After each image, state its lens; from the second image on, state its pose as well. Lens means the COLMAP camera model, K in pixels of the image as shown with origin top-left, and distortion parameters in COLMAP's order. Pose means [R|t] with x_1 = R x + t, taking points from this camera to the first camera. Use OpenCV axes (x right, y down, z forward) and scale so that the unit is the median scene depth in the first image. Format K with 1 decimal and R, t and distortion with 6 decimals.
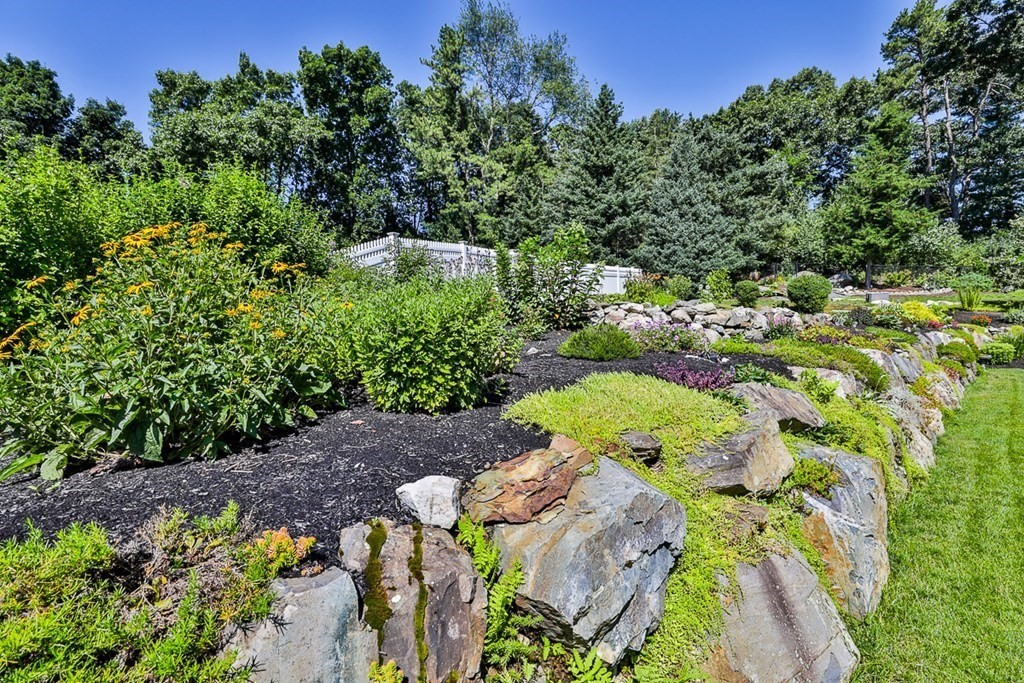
lens RADIAL K [[474.3, 0, 512.0], [0, 474.3, 341.5], [0, 0, 1]] dist [-0.078012, 0.000177]
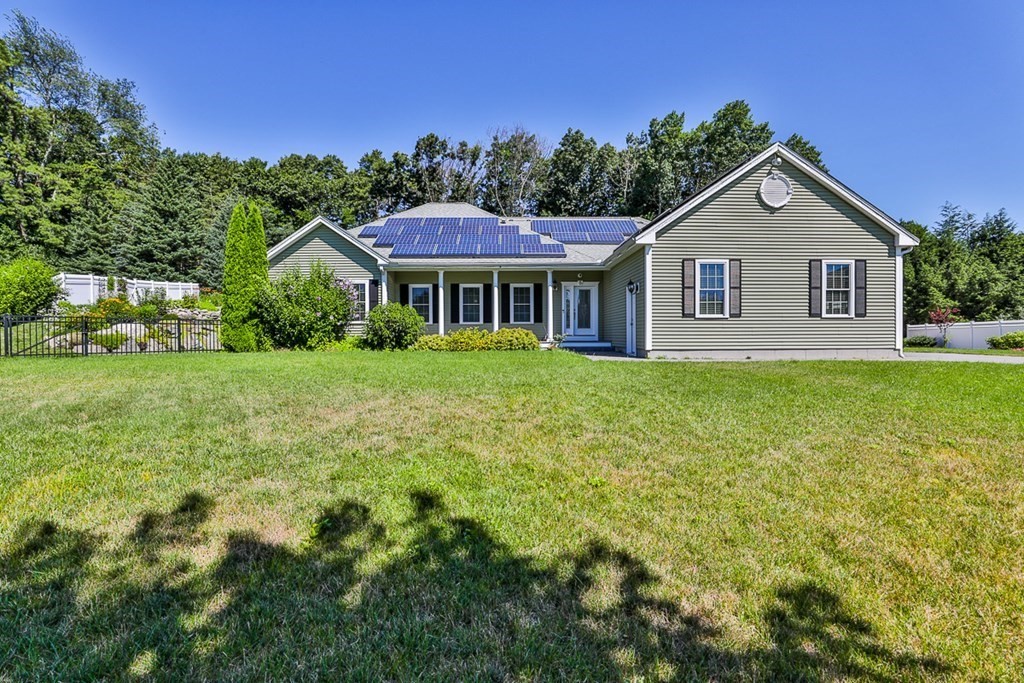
lens RADIAL K [[460.8, 0, 512.0], [0, 460.8, 341.5], [0, 0, 1]] dist [-0.030984, 0.003567]
pose [[0.662334, -0.010089, 0.749141, -0.134326], [0.009296, 0.999943, 0.005249, 0.033952], [-0.749151, 0.003488, 0.662390, -0.623842]]
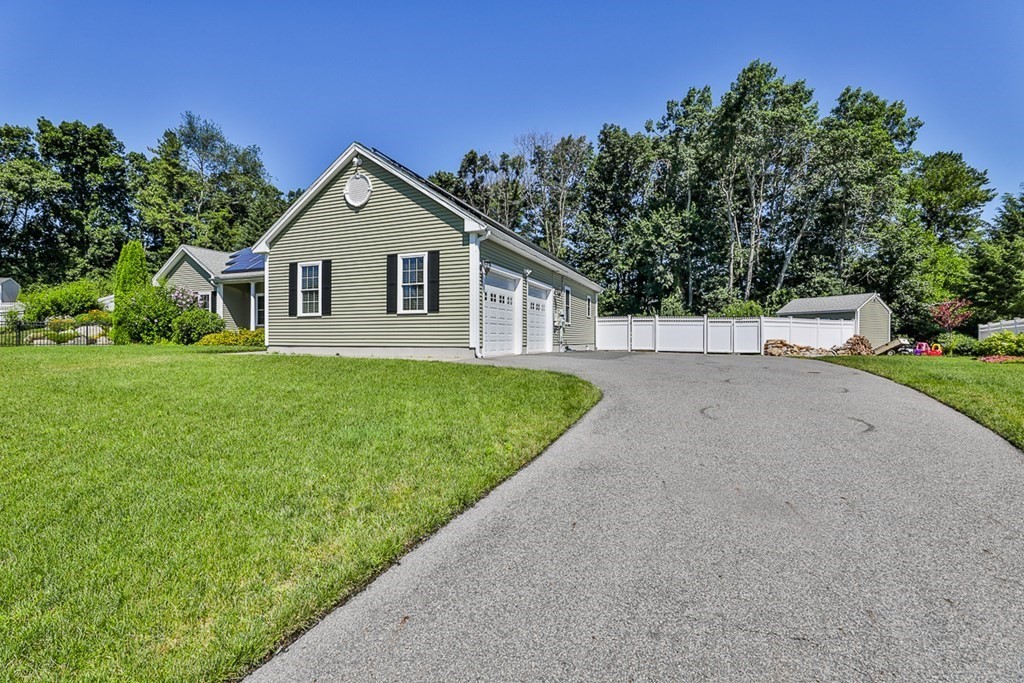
lens RADIAL K [[460.8, 0, 512.0], [0, 460.8, 341.5], [0, 0, 1]] dist [-0.030984, 0.003567]
pose [[0.897212, 0.005983, 0.441560, 0.258848], [-0.001736, 0.999948, -0.010021, 0.044718], [-0.441597, 0.008224, 0.897176, -0.955298]]
